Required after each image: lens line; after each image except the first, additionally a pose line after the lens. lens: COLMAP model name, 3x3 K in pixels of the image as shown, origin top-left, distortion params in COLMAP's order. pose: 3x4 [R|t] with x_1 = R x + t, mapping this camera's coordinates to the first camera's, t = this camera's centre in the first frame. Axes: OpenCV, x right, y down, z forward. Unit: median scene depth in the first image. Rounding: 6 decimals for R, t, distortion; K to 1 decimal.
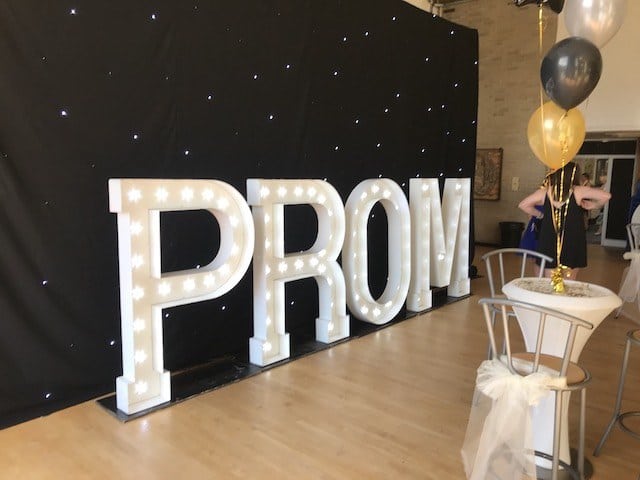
lens RADIAL K [[540.3, 0, 320.0], [0, 540.3, 240.0], [0, 0, 1]] dist [-0.001942, -0.004842]
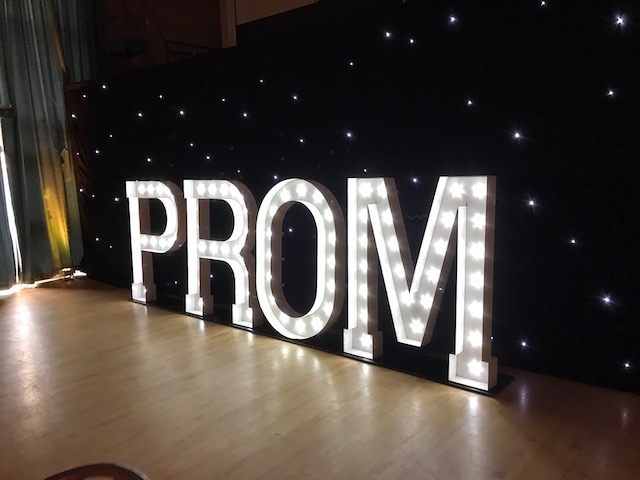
lens RADIAL K [[540.3, 0, 320.0], [0, 540.3, 240.0], [0, 0, 1]] dist [-0.001942, -0.004842]
pose [[0.029965, 0.109727, -0.993510, 1.135608], [-0.103034, 0.989001, 0.106122, -0.124644], [0.994226, 0.099185, 0.040941, 1.139666]]
